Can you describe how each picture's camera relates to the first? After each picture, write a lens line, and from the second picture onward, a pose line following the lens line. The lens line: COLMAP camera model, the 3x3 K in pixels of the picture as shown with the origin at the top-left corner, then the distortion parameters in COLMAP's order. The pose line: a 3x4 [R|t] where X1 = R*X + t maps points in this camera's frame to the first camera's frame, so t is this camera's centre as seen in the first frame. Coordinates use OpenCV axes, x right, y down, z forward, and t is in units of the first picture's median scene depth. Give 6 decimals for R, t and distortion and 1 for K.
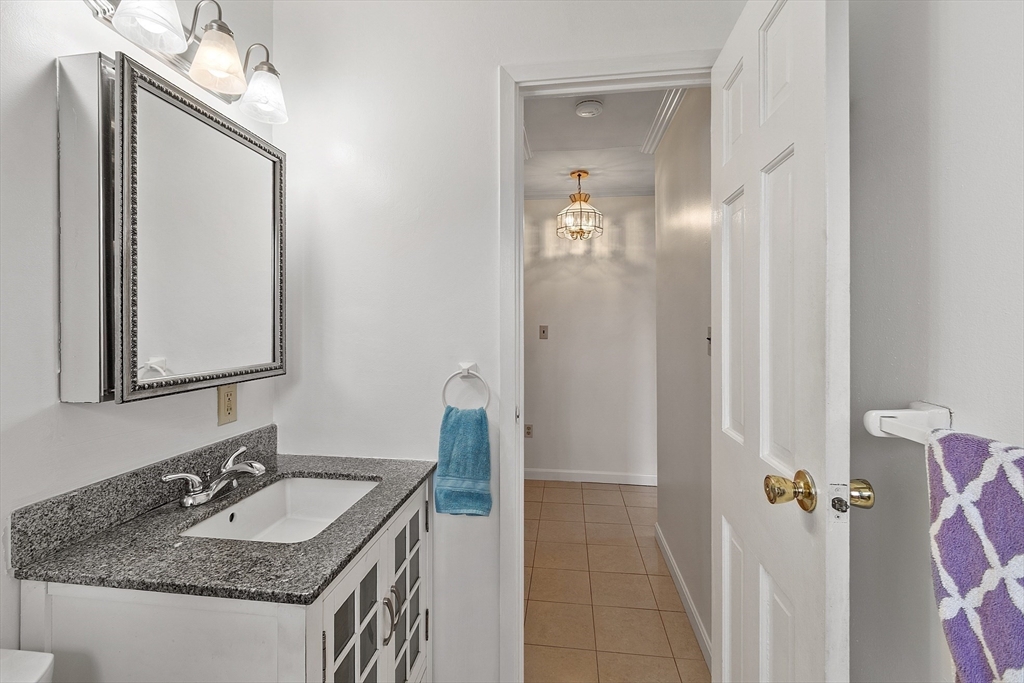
lens RADIAL K [[452.1, 0, 509.1], [0, 452.1, 335.7], [0, 0, 1]] dist [0.000767, -0.000011]
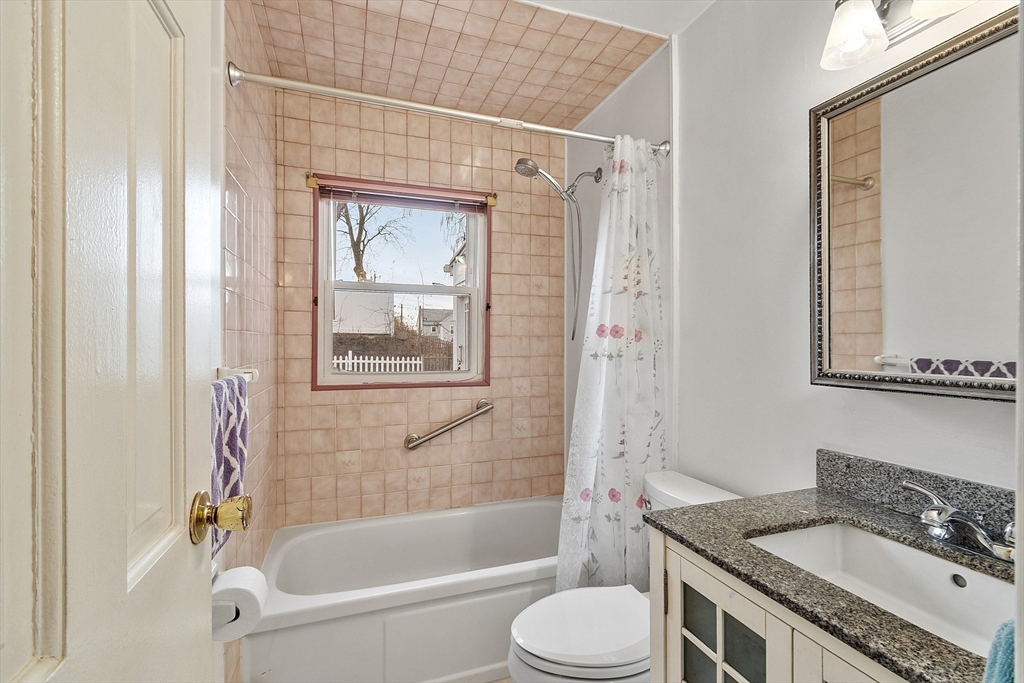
lens RADIAL K [[452.1, 0, 509.1], [0, 452.1, 335.7], [0, 0, 1]] dist [0.000767, -0.000011]
pose [[-0.892160, -0.007325, -0.451659, 0.444811], [-0.009833, 0.999947, 0.003207, 0.014348], [0.451612, 0.007302, -0.892185, 1.605119]]
